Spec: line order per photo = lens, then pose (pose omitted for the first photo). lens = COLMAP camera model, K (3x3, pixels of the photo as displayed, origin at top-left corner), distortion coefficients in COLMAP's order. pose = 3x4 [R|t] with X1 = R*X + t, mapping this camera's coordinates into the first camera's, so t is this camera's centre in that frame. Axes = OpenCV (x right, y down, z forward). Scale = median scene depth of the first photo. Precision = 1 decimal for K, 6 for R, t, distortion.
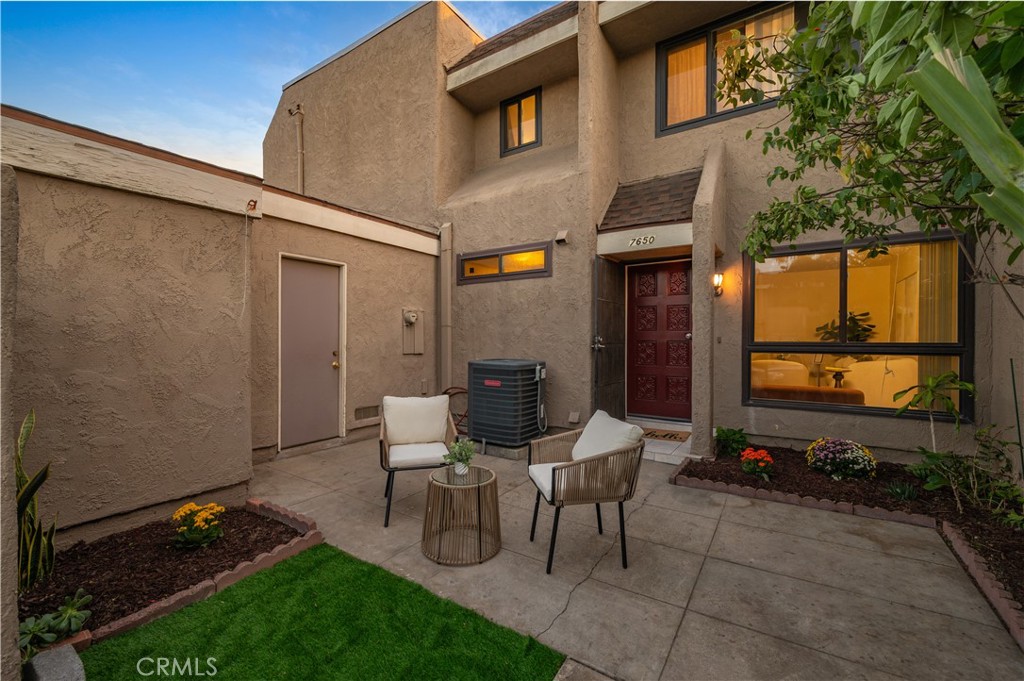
lens RADIAL K [[425.3, 0, 504.9], [0, 425.3, 342.6], [0, 0, 1]] dist [-0.000136, -0.000030]
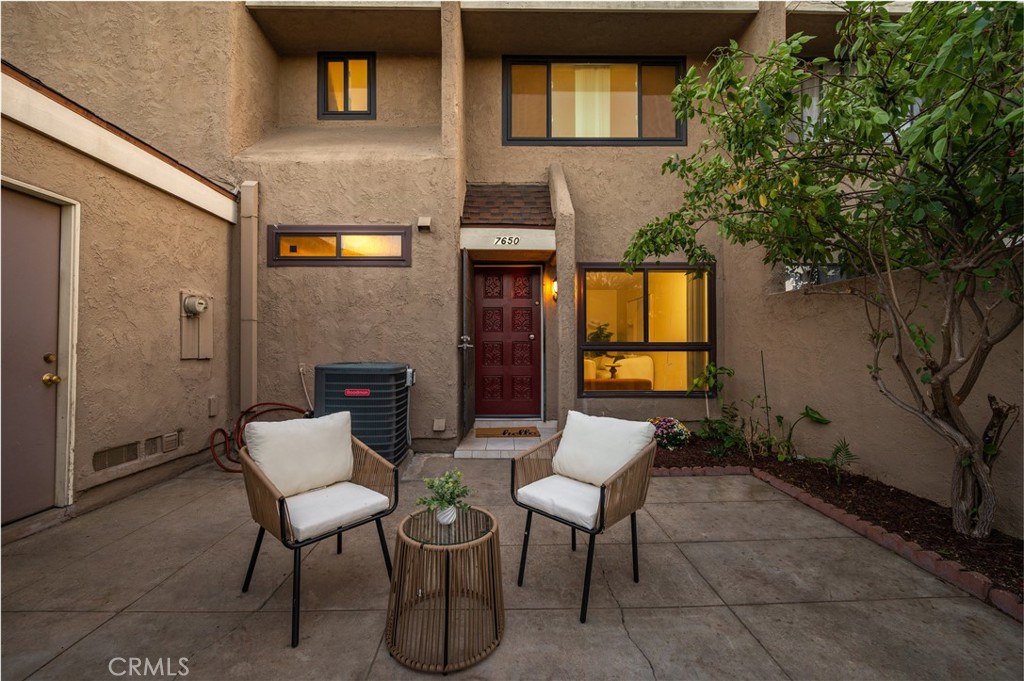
lens RADIAL K [[401.9, 0, 515.4], [0, 401.9, 343.0], [0, 0, 1]] dist [-0.002053, -0.000196]
pose [[0.814927, 0.004363, 0.579547, -0.186044], [0.005746, 0.999862, -0.015606, 0.015085], [-0.579535, 0.016048, 0.814790, 0.195535]]
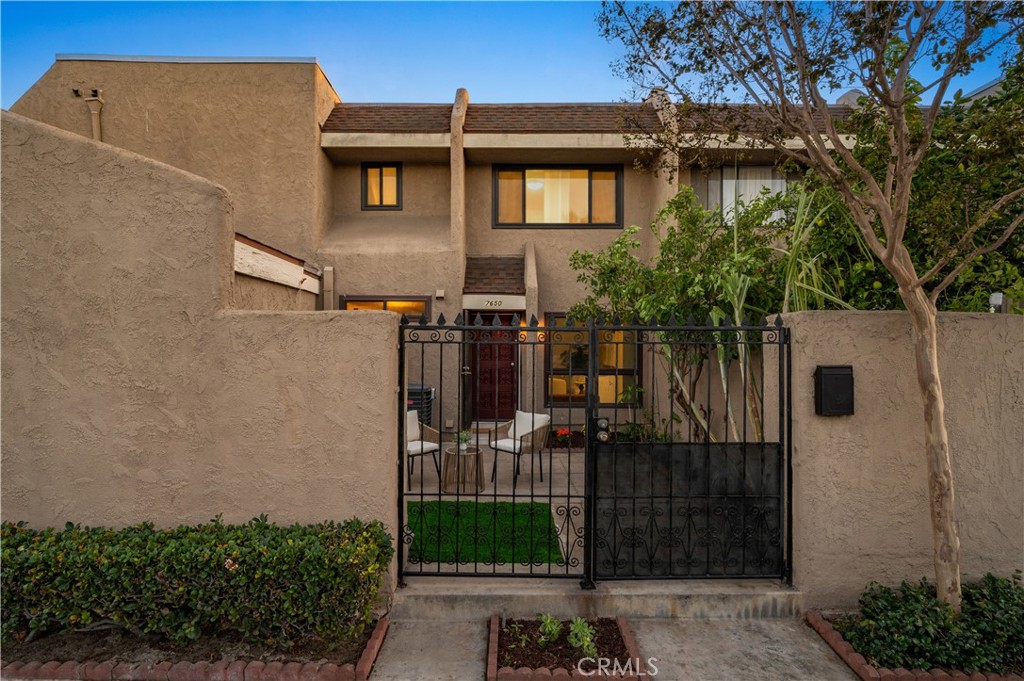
lens RADIAL K [[475.0, 0, 513.4], [0, 475.0, 354.4], [0, 0, 1]] dist [0.000167, -0.000076]
pose [[0.818456, 0.000480, 0.574569, -0.527187], [0.000902, 0.999997, -0.002120, -0.046824], [-0.574568, 0.002254, 0.818454, -0.379701]]
